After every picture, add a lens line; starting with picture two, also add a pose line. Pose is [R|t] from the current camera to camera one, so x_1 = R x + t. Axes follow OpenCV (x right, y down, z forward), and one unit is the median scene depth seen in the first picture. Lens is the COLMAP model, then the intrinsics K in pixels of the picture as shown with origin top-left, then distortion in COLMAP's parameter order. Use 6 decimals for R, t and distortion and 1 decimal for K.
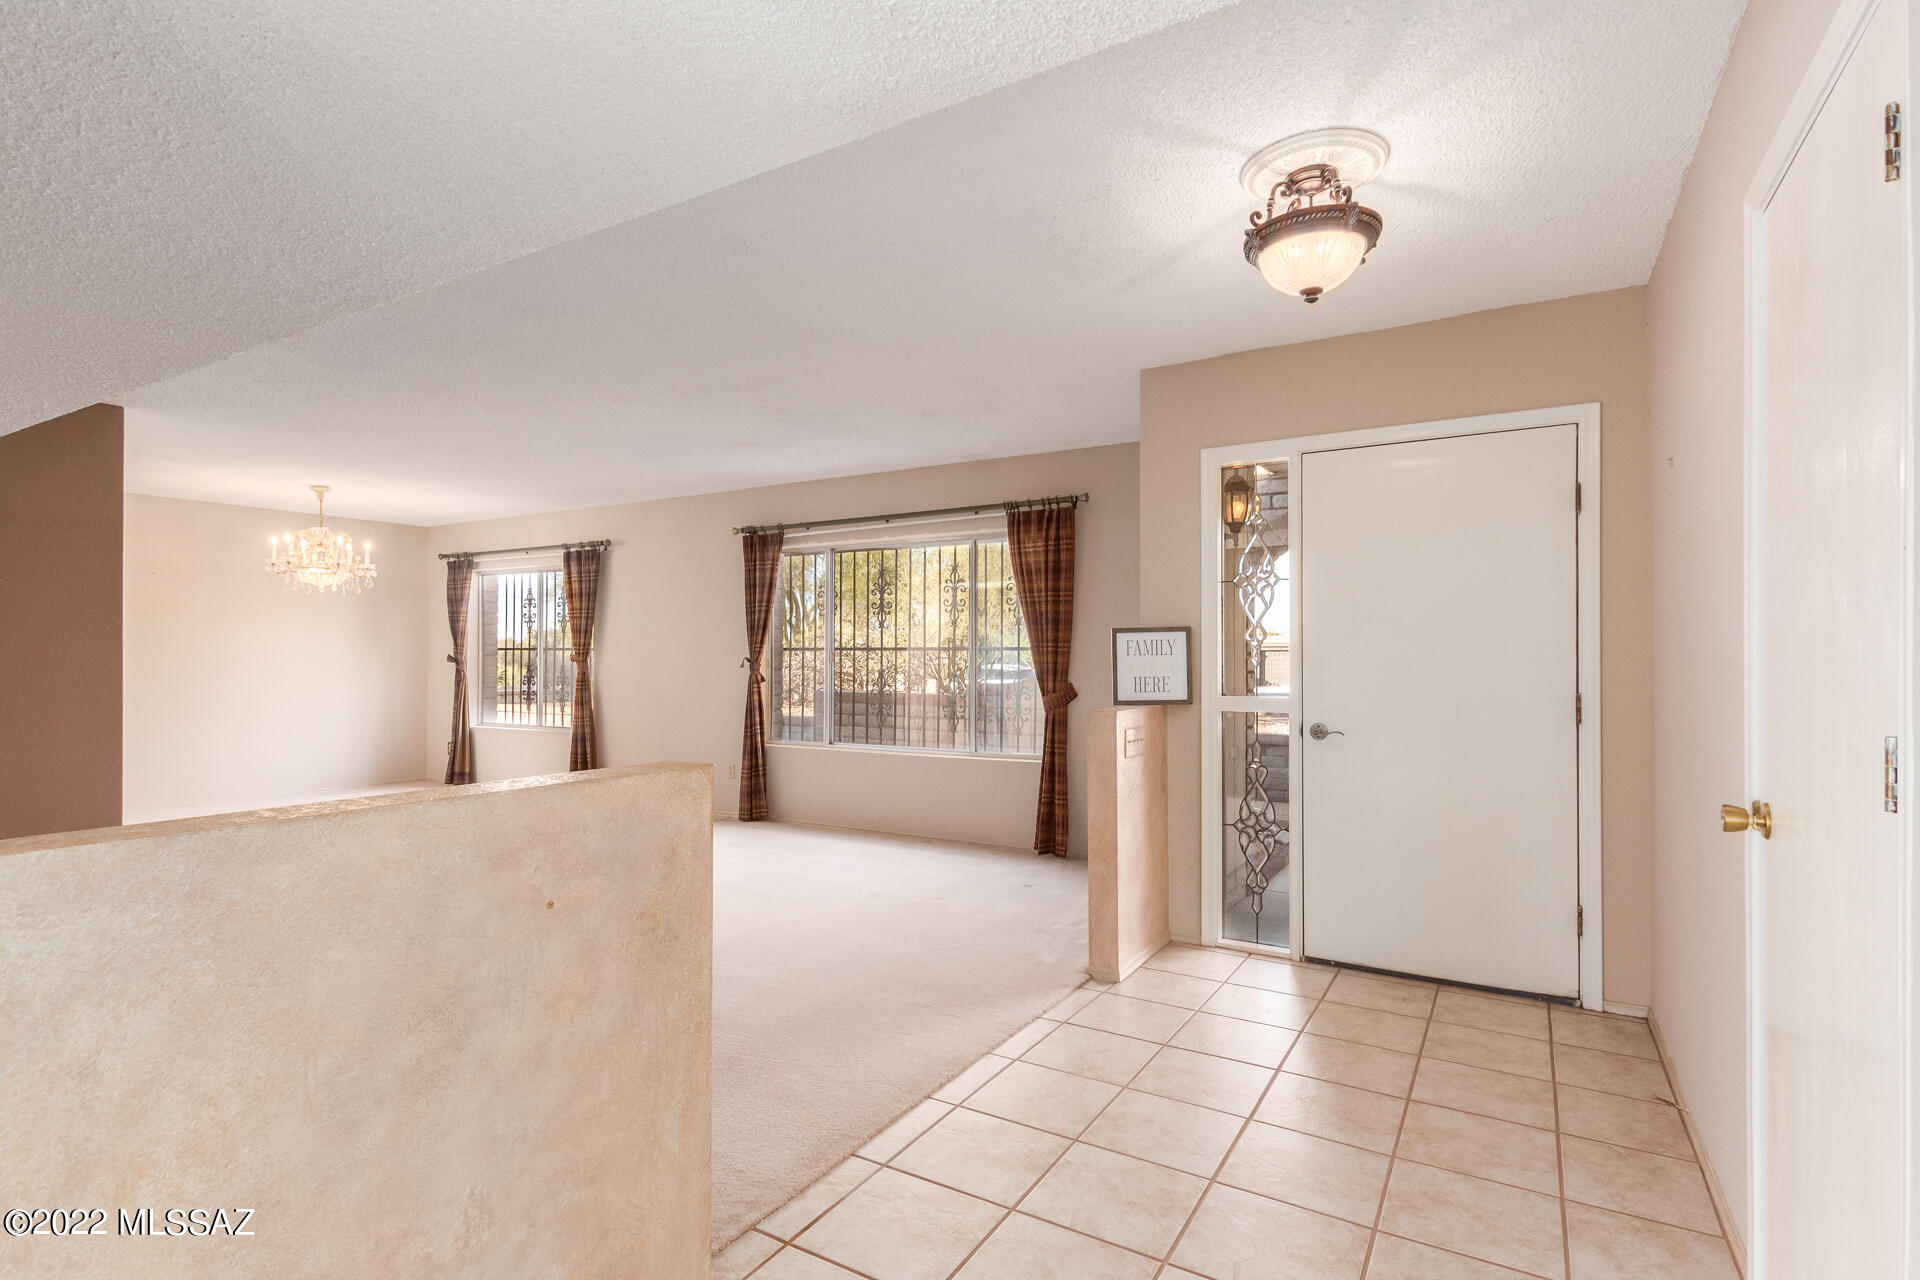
lens RADIAL K [[932.3, 0, 954.5], [0, 932.3, 641.8], [0, 0, 1]] dist [0.011793, -0.003536]
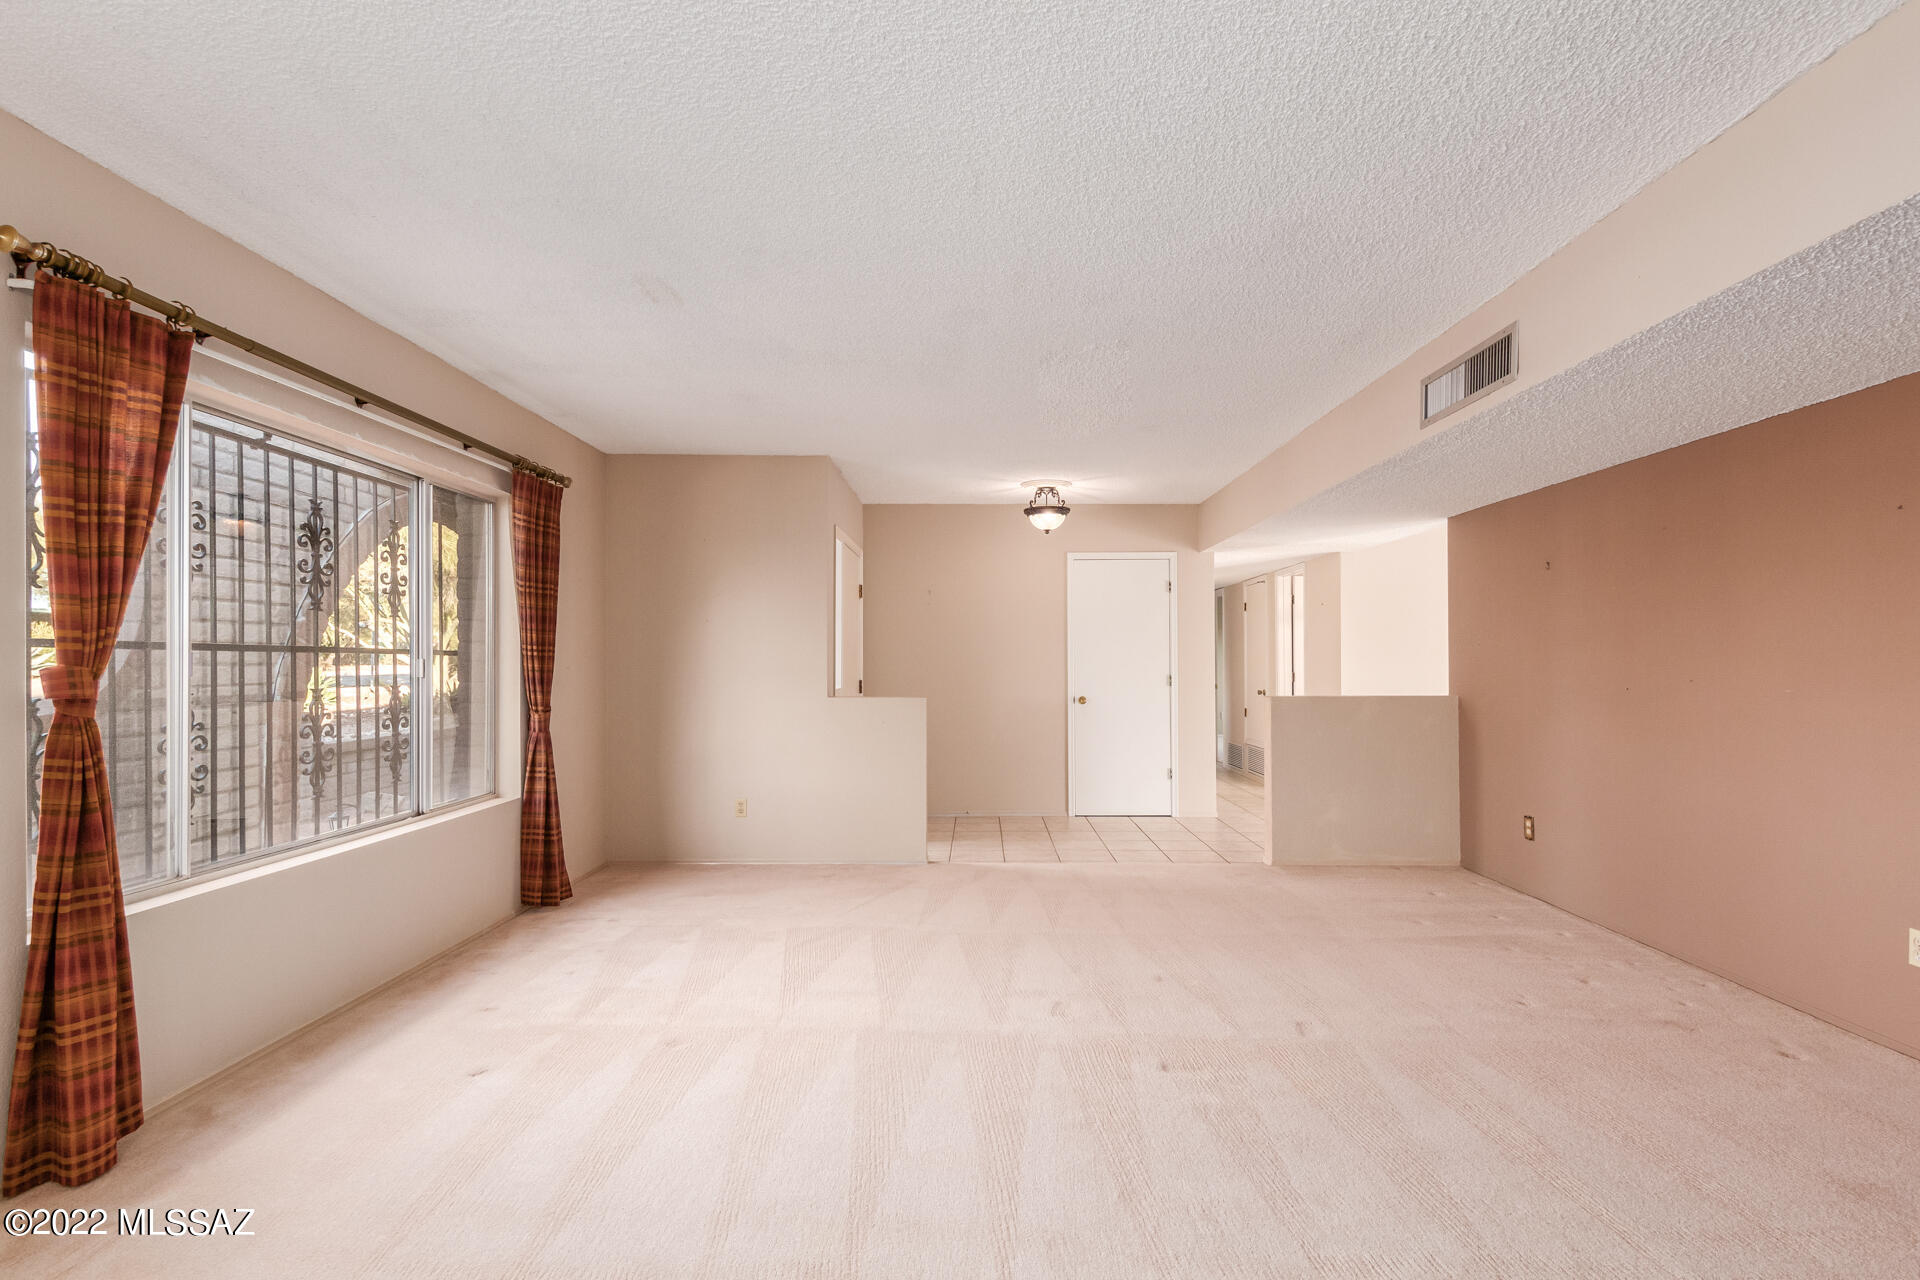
lens RADIAL K [[932.3, 0, 949.4], [0, 932.3, 652.3], [0, 0, 1]] dist [0.011793, -0.003536]
pose [[-0.485231, 0.007261, 0.874356, -0.855685], [-0.019581, 0.999625, -0.019168, 0.016336], [-0.874167, -0.026422, -0.484906, 1.179519]]
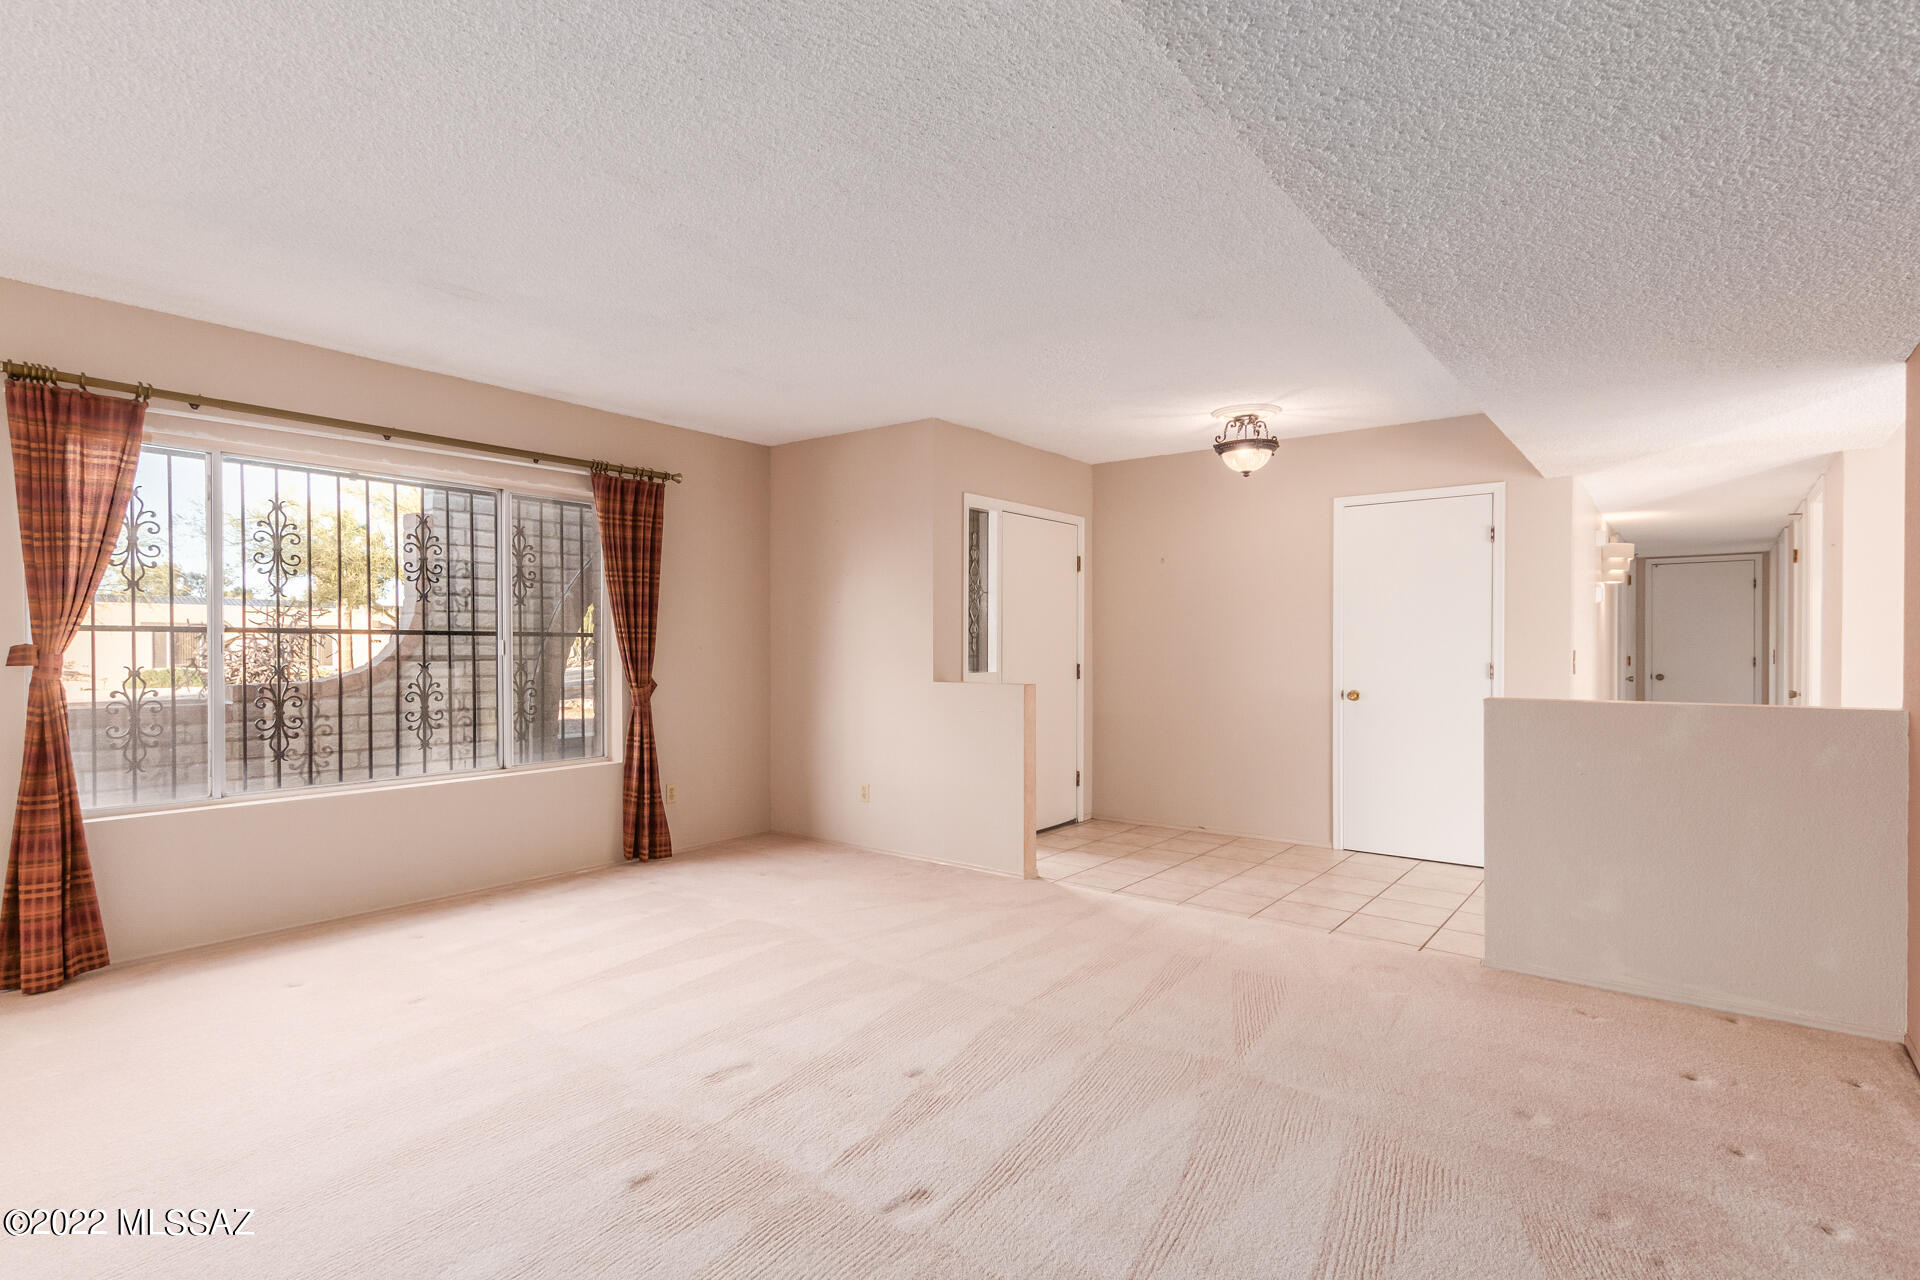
lens RADIAL K [[932.3, 0, 942.5], [0, 932.3, 655.1], [0, 0, 1]] dist [0.011793, -0.003536]
pose [[0.144242, -0.013819, 0.989446, -0.824167], [-0.022413, 0.999600, 0.017228, 0.004901], [-0.989289, -0.024662, 0.143874, 0.629312]]
